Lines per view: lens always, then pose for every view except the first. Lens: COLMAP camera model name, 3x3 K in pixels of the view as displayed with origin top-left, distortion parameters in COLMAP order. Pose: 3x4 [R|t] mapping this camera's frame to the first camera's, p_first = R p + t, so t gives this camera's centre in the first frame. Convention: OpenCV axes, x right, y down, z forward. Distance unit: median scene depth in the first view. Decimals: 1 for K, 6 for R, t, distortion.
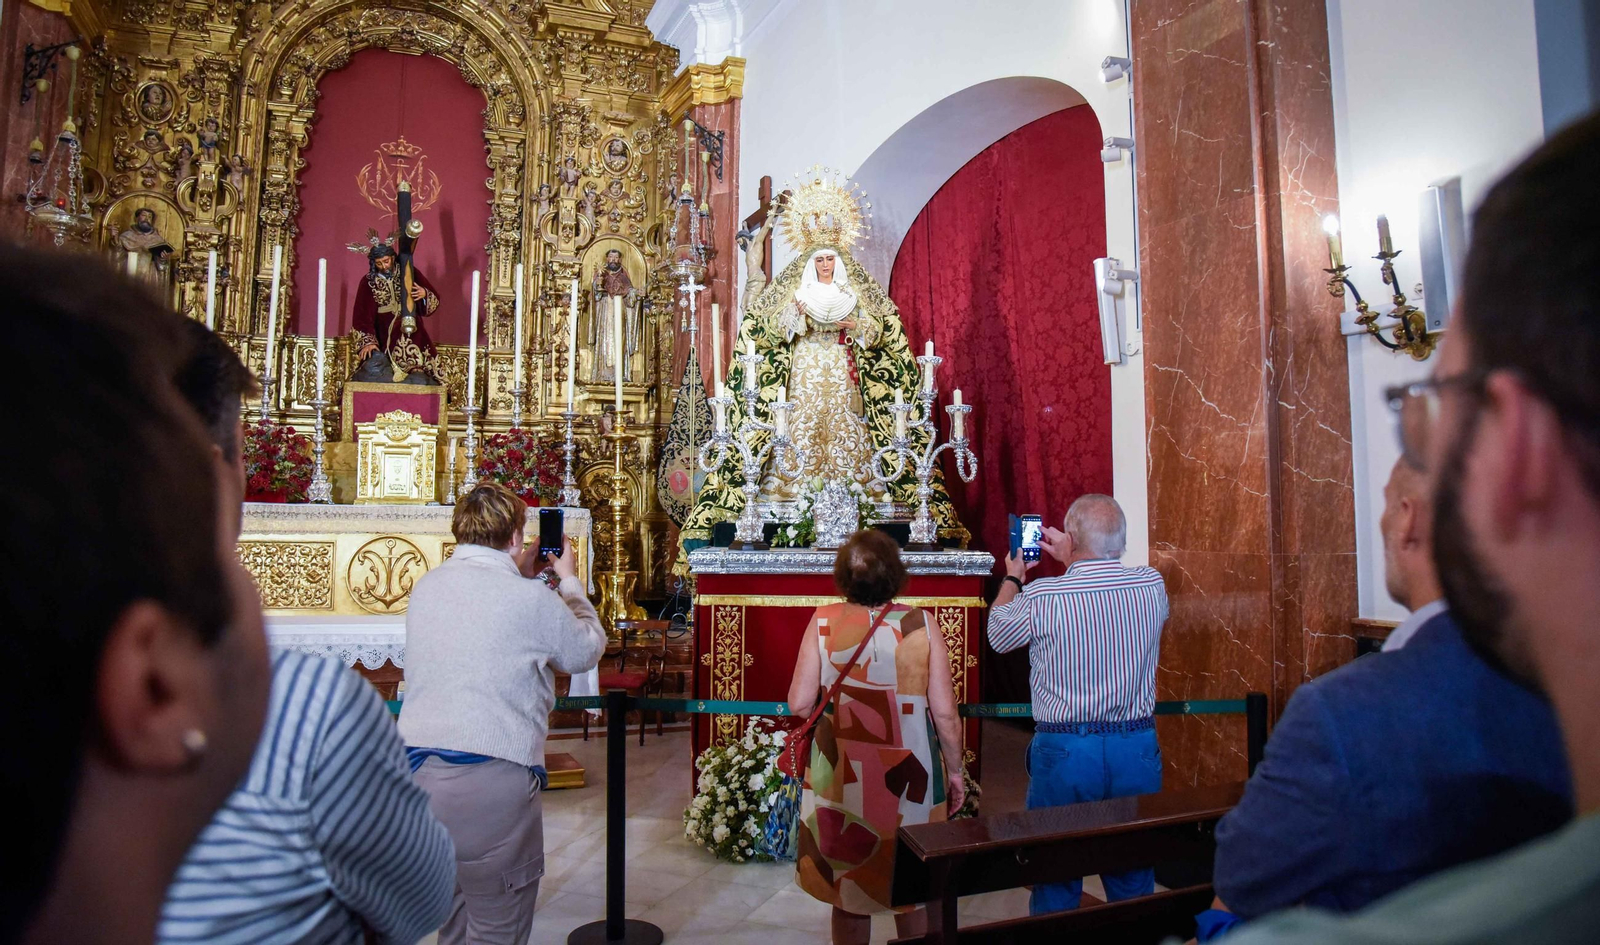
lens RADIAL K [[1142.9, 0, 831.3], [0, 1142.9, 423.6], [0, 0, 1]] dist [-0.086317, 0.036020]
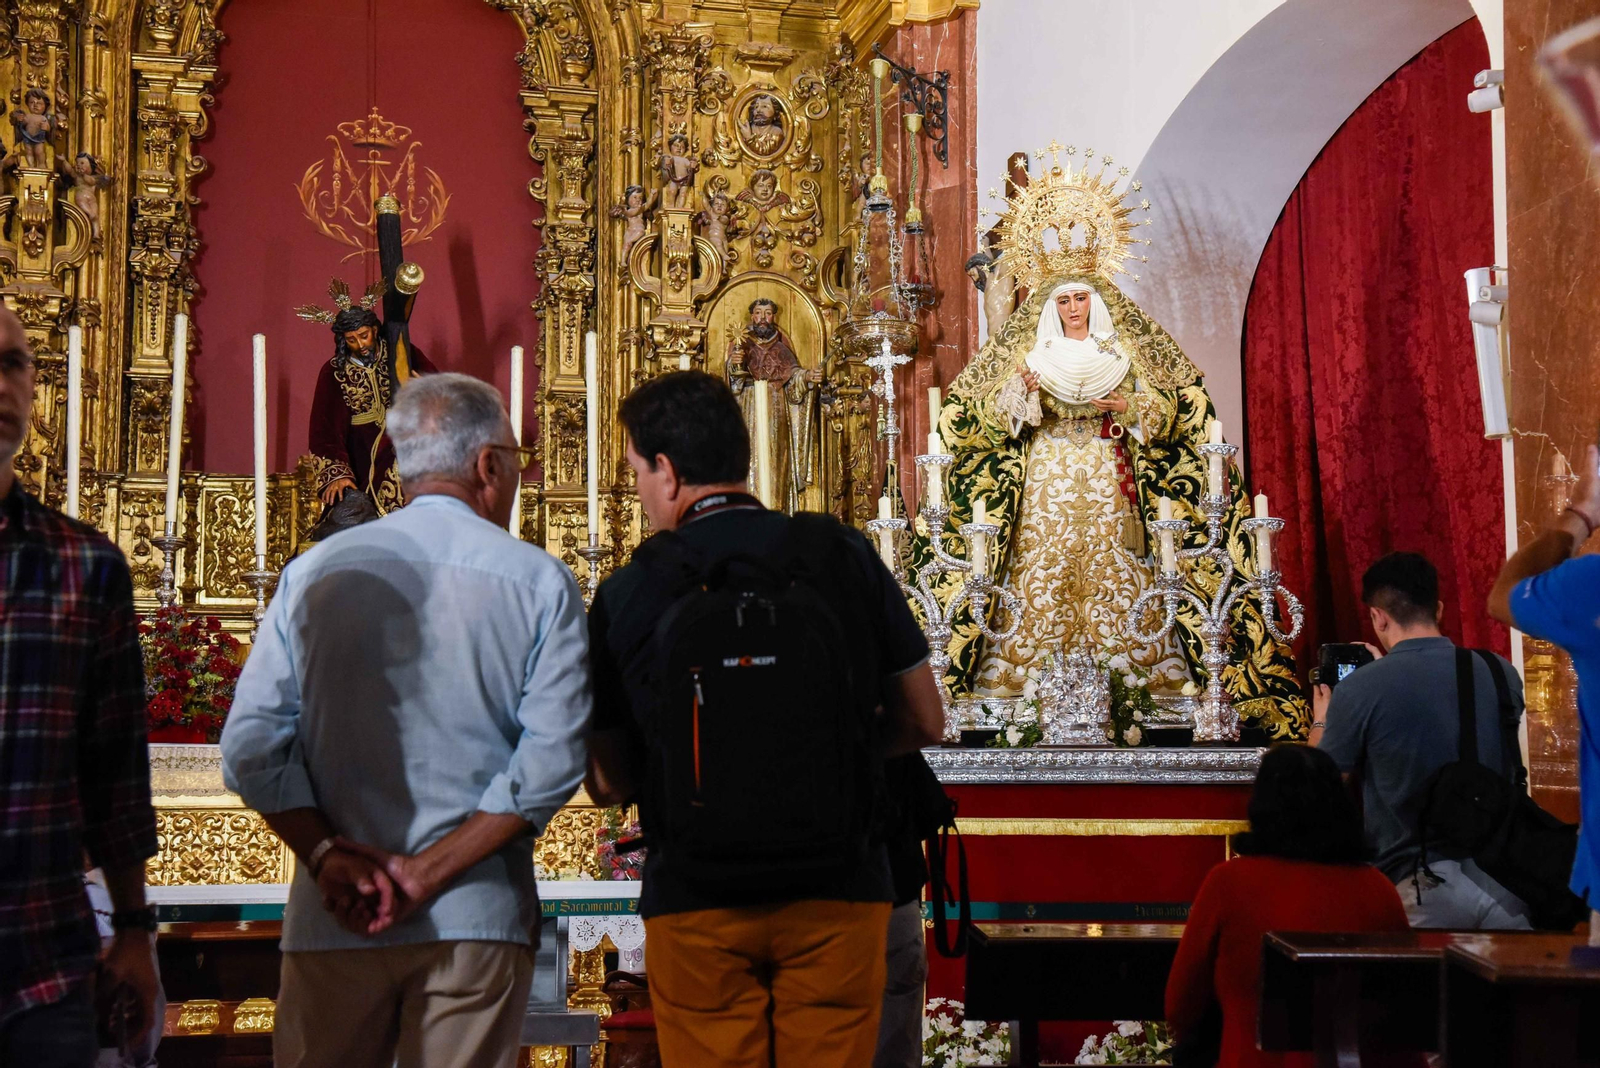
lens RADIAL K [[2583.2, 0, 838.4], [0, 2583.2, 526.8], [0, 0, 1]] dist [0.417055, 0.000000]
pose [[0.982406, -0.037551, -0.182945, 0.090329], [0.026953, 0.997830, -0.060079, 0.042357], [0.184804, 0.054091, 0.981286, -0.279563]]
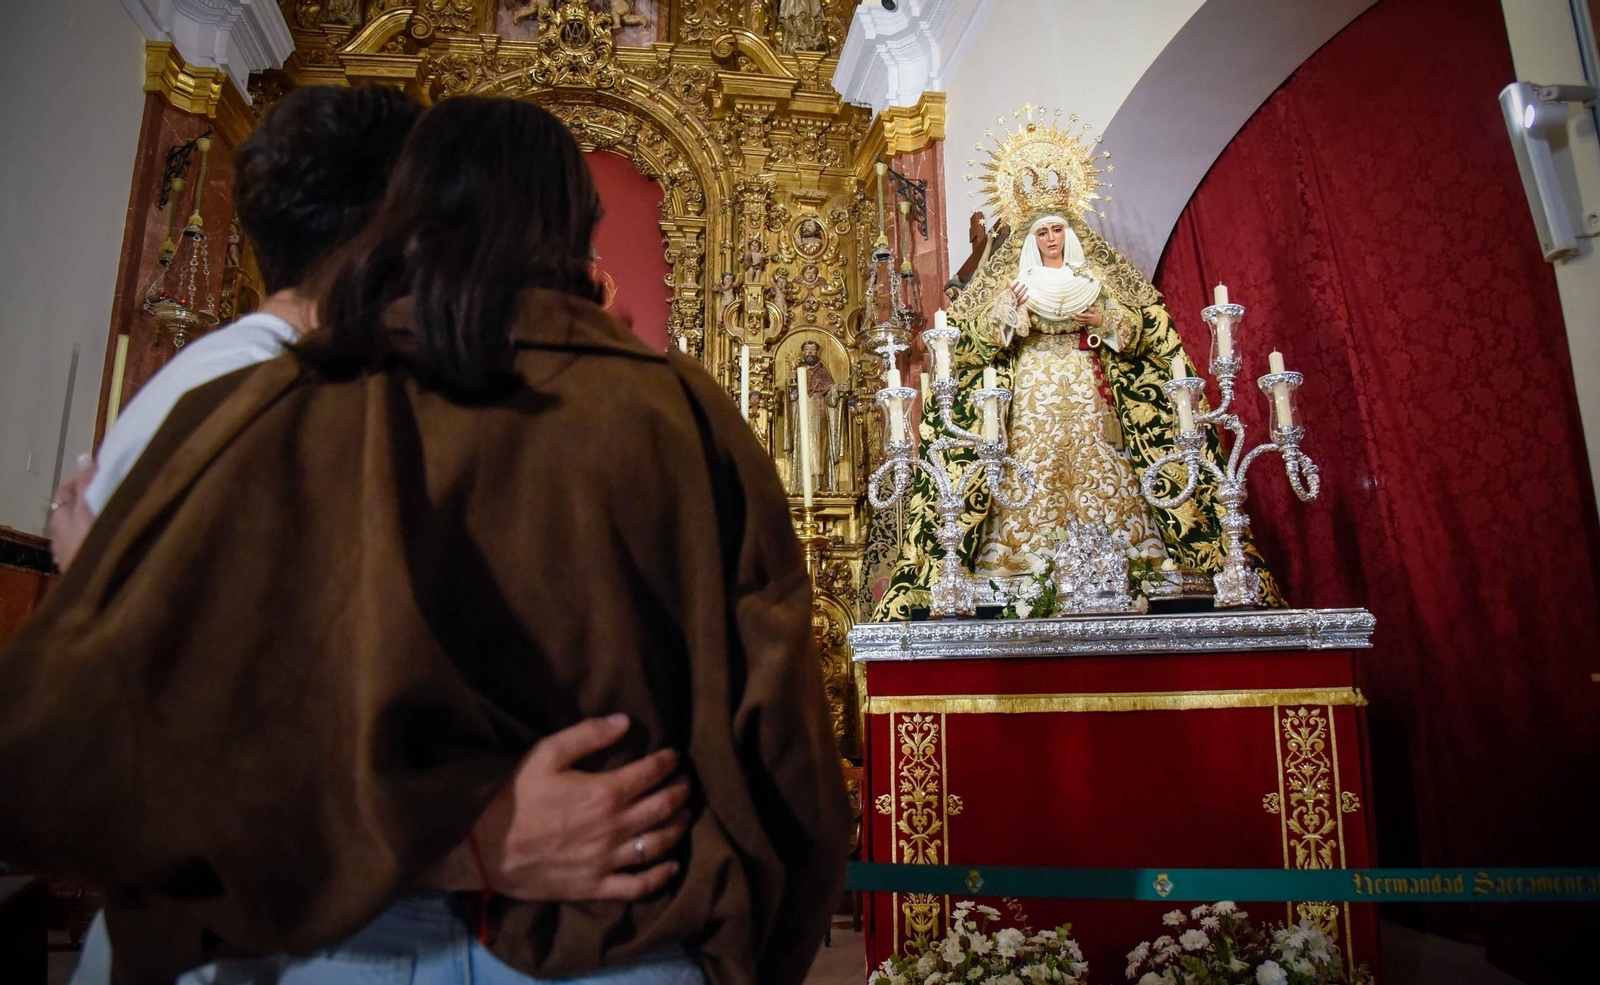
lens RADIAL K [[1159.3, 0, 806.6], [0, 1159.3, 444.1], [0, 0, 1]] dist [-0.094051, 0.019069]
pose [[0.970378, -0.072310, -0.230515, 0.002252], [0.040500, 0.989343, -0.139855, 0.059398], [0.238171, 0.126377, 0.962966, 0.221971]]
